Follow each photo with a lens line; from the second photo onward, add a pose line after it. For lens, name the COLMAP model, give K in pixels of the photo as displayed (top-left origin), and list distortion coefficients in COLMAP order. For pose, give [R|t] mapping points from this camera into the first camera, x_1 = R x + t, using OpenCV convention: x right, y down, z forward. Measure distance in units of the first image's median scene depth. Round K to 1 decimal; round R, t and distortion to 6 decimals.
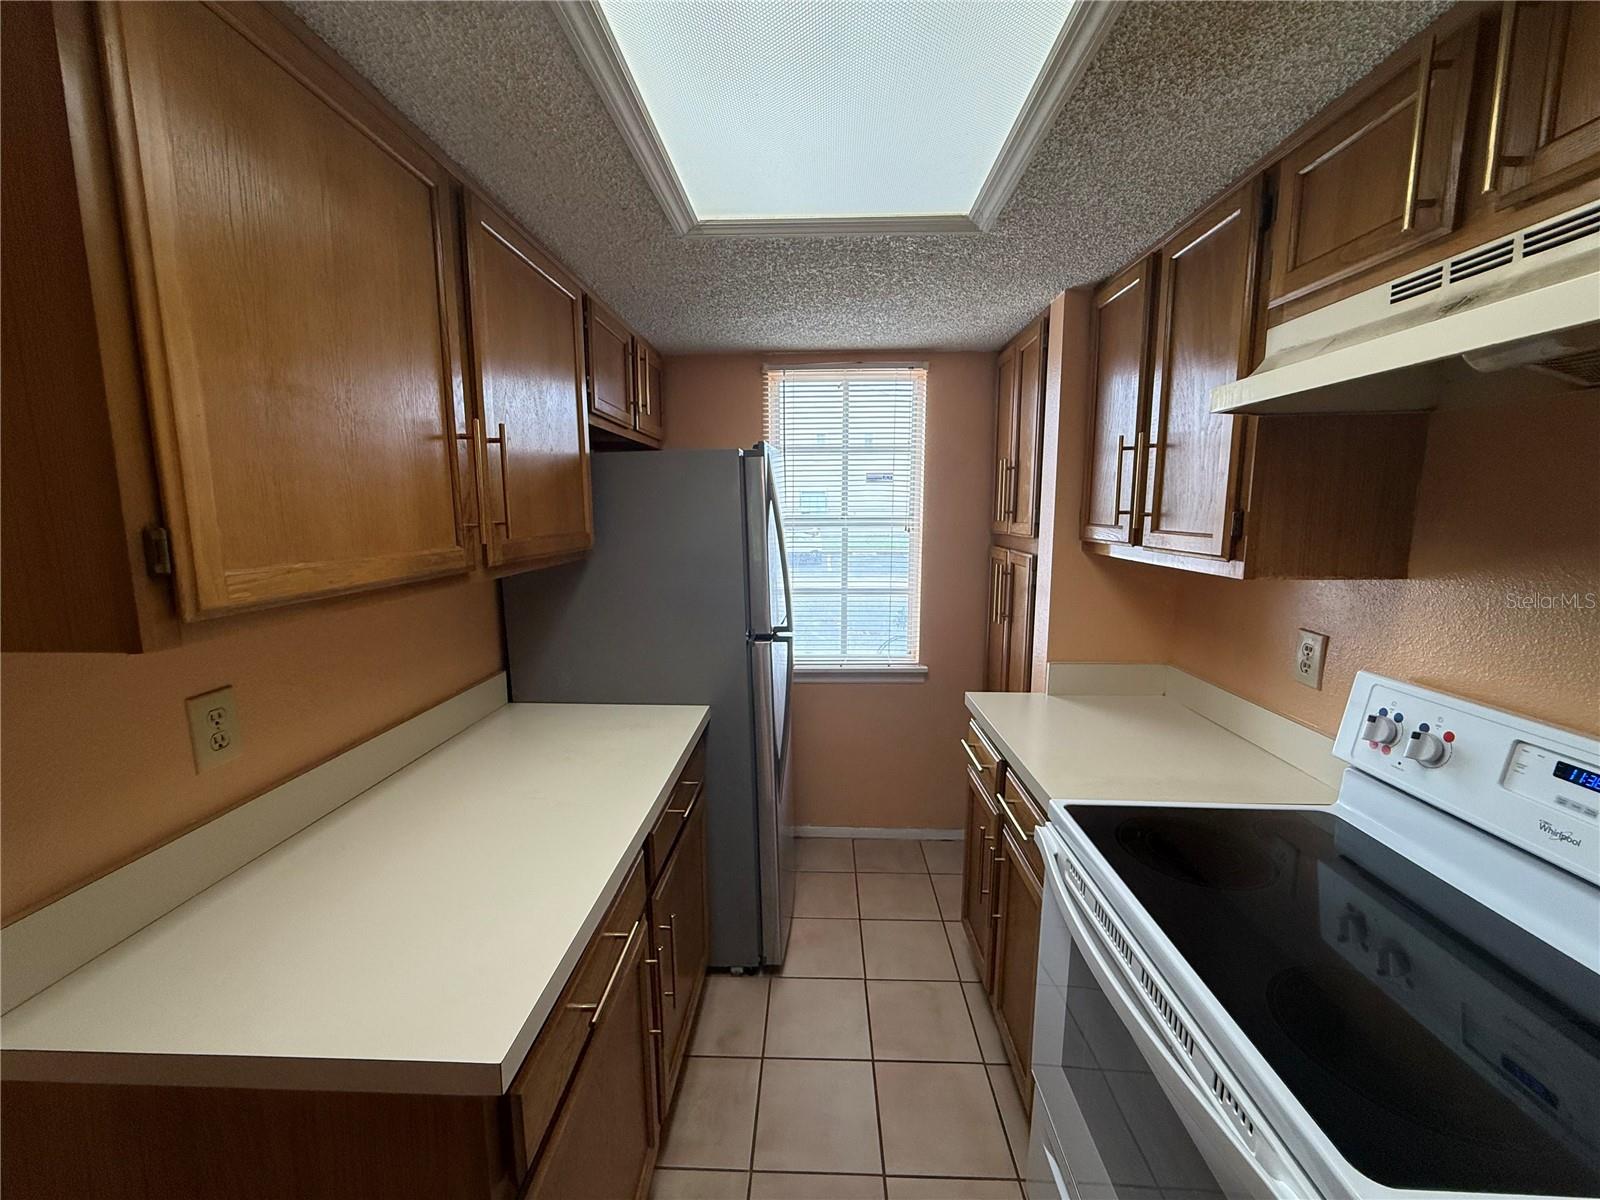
lens RADIAL K [[641.8, 0, 799.1], [0, 641.8, 596.8], [0, 0, 1]] dist [0.001284, 0.000212]
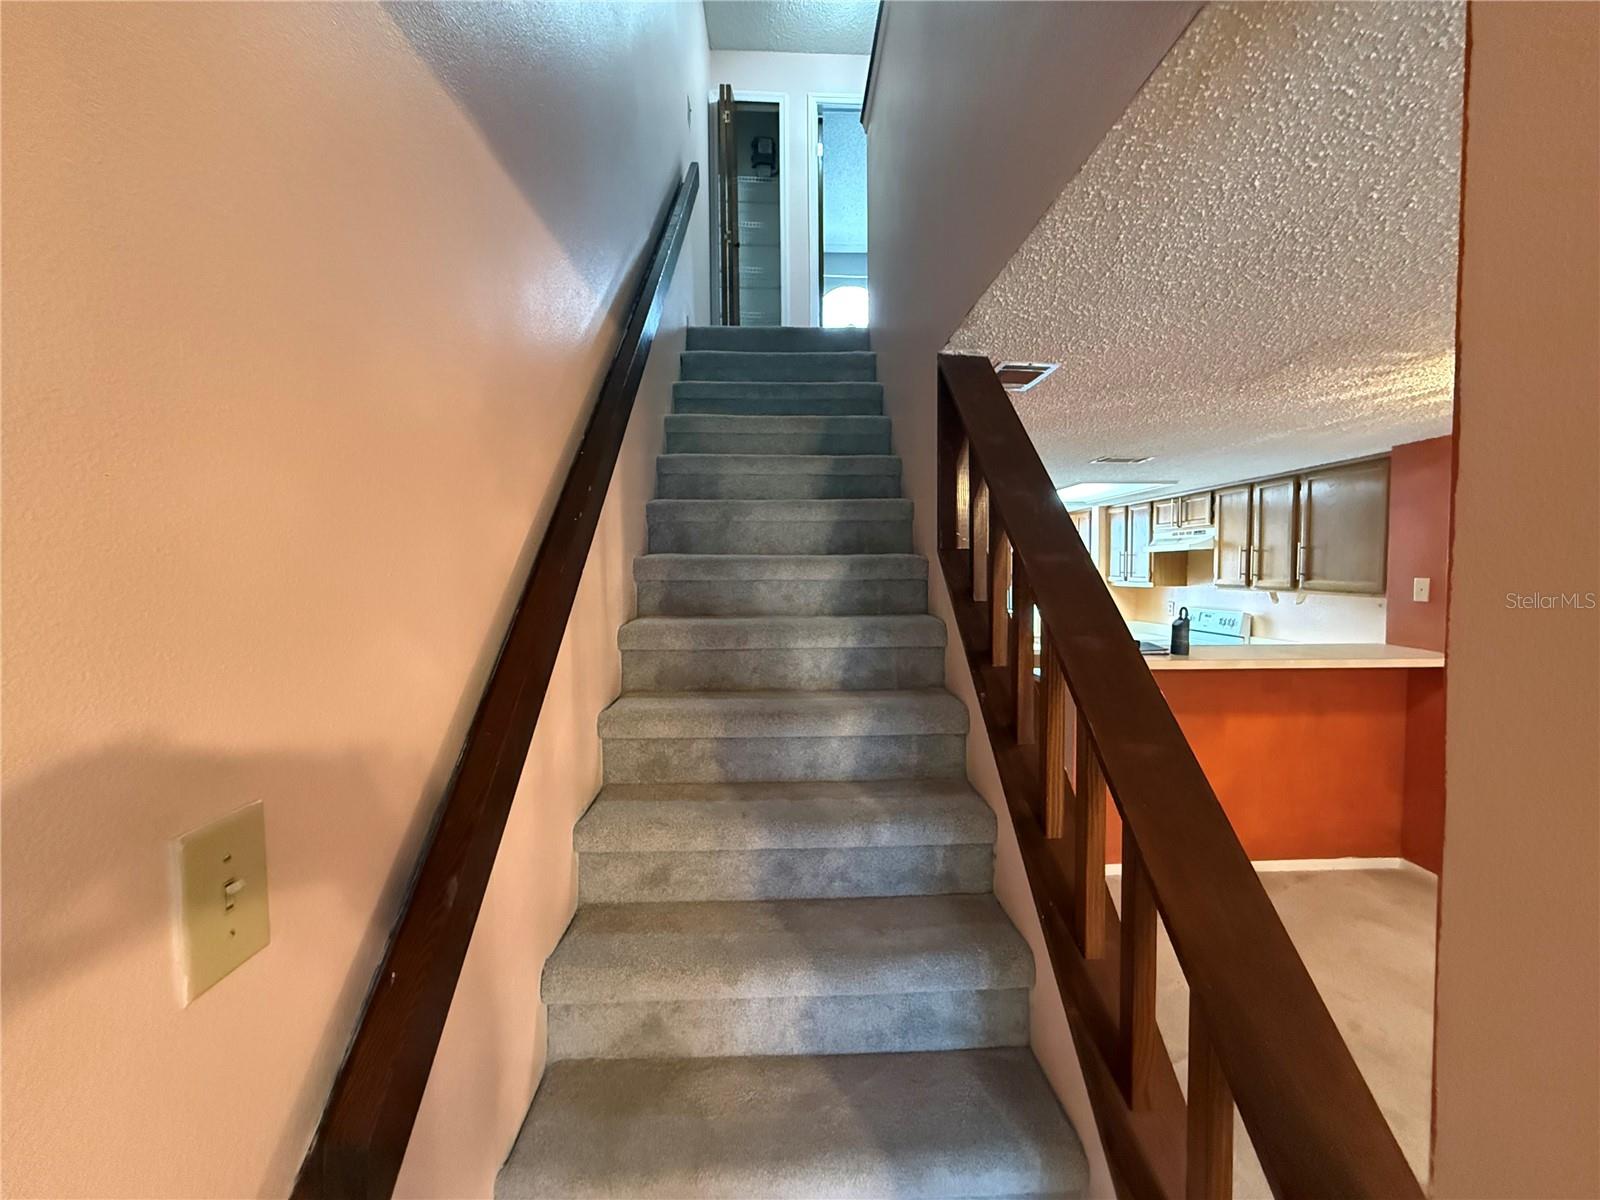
lens RADIAL K [[641.8, 0, 794.7], [0, 641.8, 596.8], [0, 0, 1]] dist [0.001284, 0.000212]
pose [[0.996620, -0.004479, 0.082029, -1.913935], [0.012802, 0.994781, -0.101222, 0.409689], [-0.081147, 0.101930, 0.991476, -2.853106]]
